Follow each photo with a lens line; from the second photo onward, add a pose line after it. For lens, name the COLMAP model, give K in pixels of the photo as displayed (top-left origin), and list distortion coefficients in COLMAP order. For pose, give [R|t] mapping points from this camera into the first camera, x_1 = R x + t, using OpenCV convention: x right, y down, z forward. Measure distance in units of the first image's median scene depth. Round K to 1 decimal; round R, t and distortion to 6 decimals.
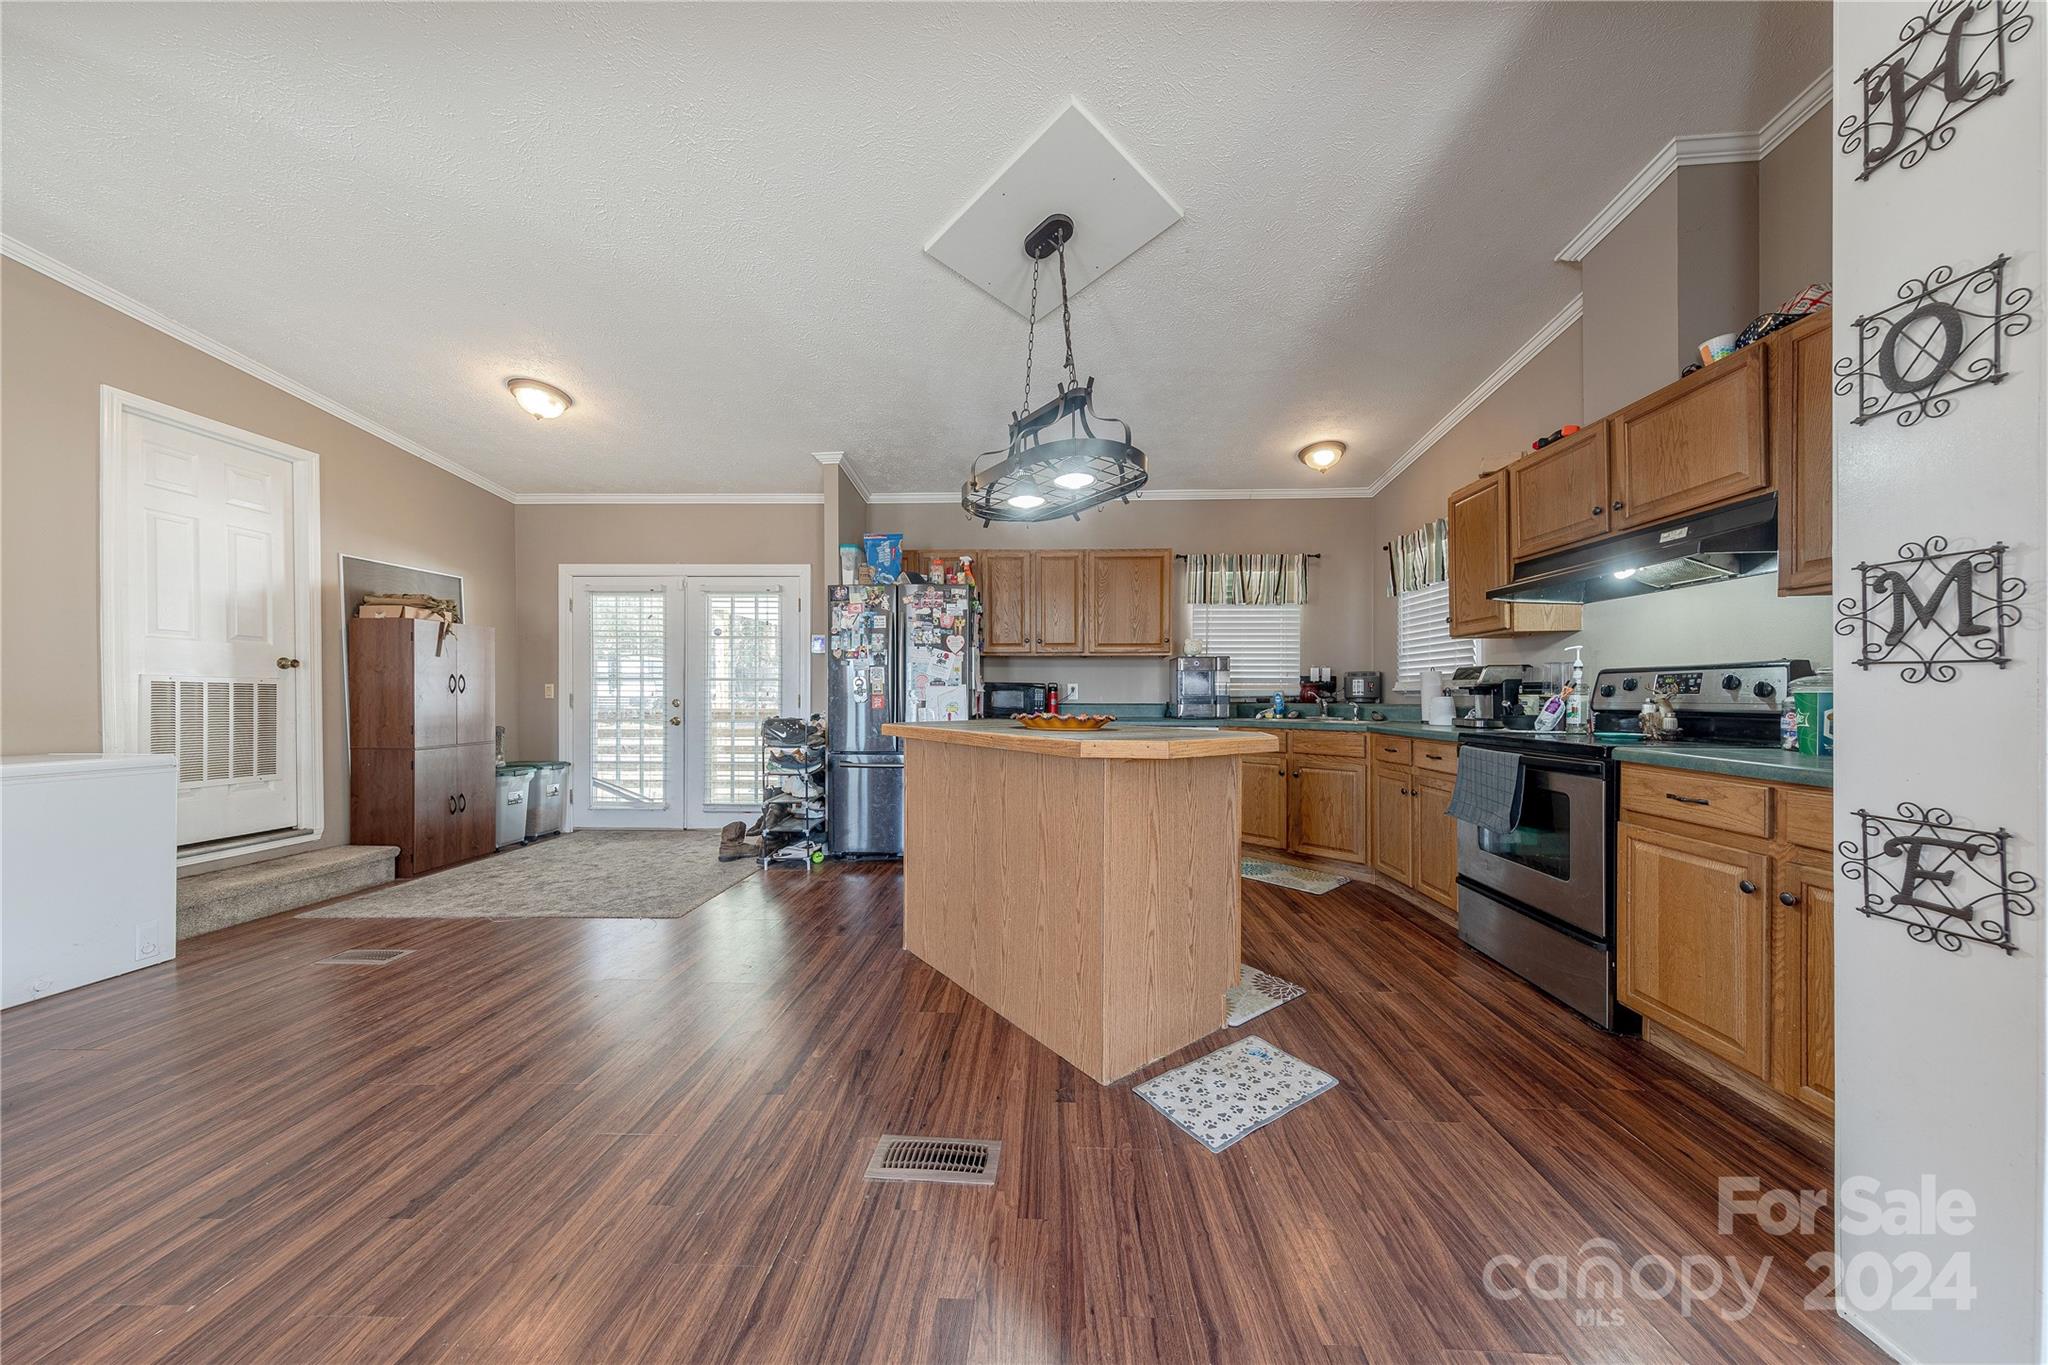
lens RADIAL K [[649.7, 0, 1023.7], [0, 649.7, 698.3], [0, 0, 1]] dist [0.006399, -0.000259]
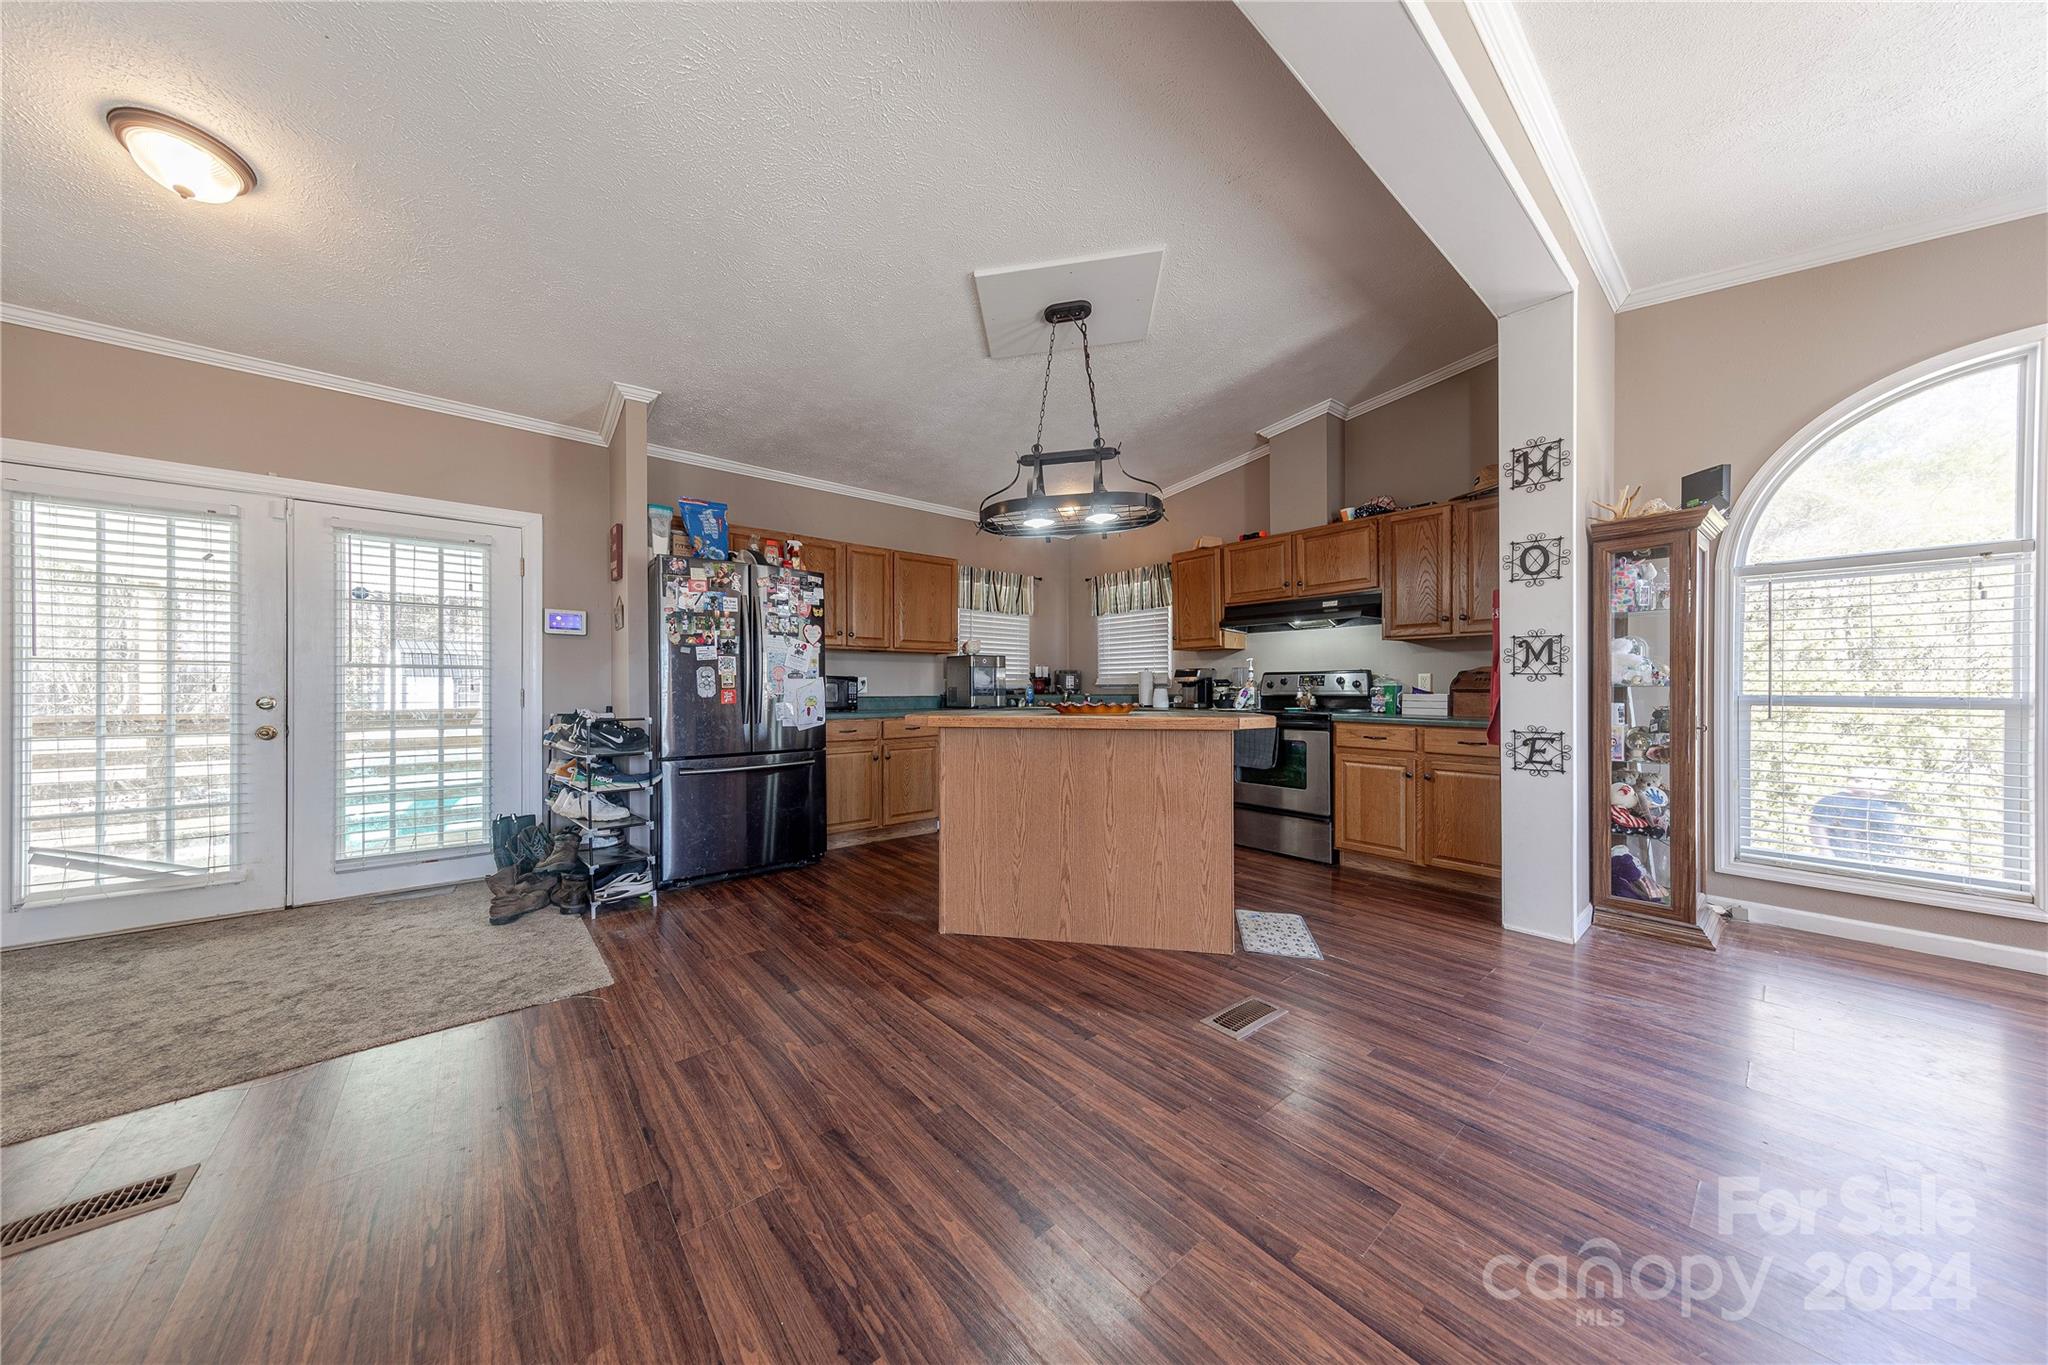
lens RADIAL K [[649.7, 0, 1008.5], [0, 649.7, 690.2], [0, 0, 1]] dist [0.006399, -0.000259]
pose [[0.751517, -0.003791, 0.659703, -0.783528], [0.006014, 0.999981, -0.001104, 0.001008], [-0.659686, 0.004797, 0.751526, 0.150750]]
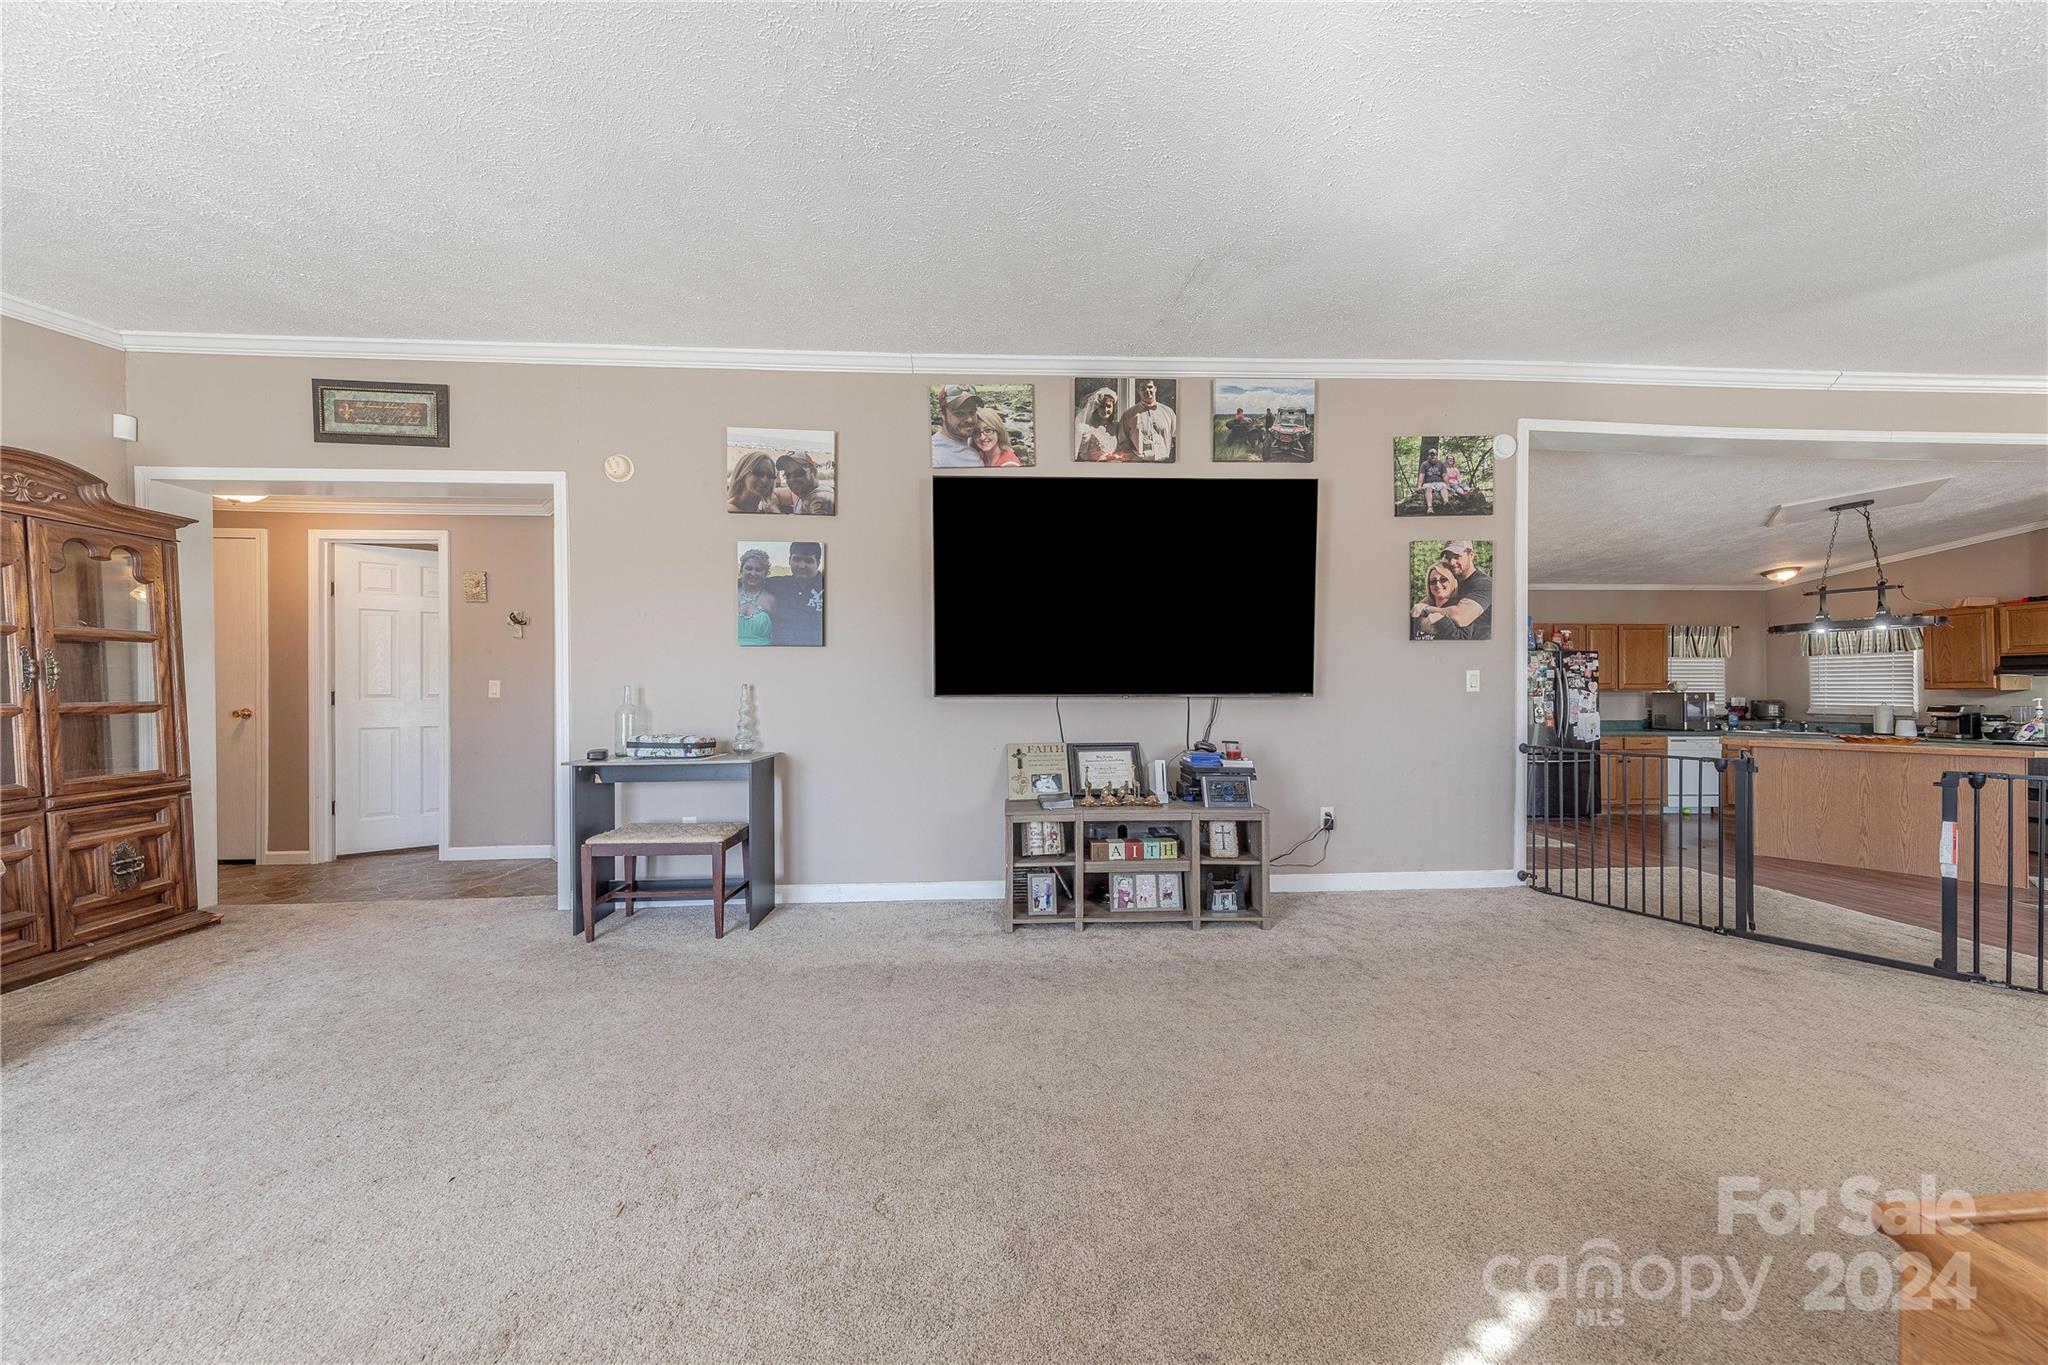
lens RADIAL K [[649.7, 0, 1011.6], [0, 649.7, 691.7], [0, 0, 1]] dist [0.006399, -0.000259]
pose [[0.996293, -0.001290, 0.086017, -2.589881], [0.001676, 0.999989, -0.004414, -0.102325], [-0.086010, 0.004542, 0.996284, -0.779905]]
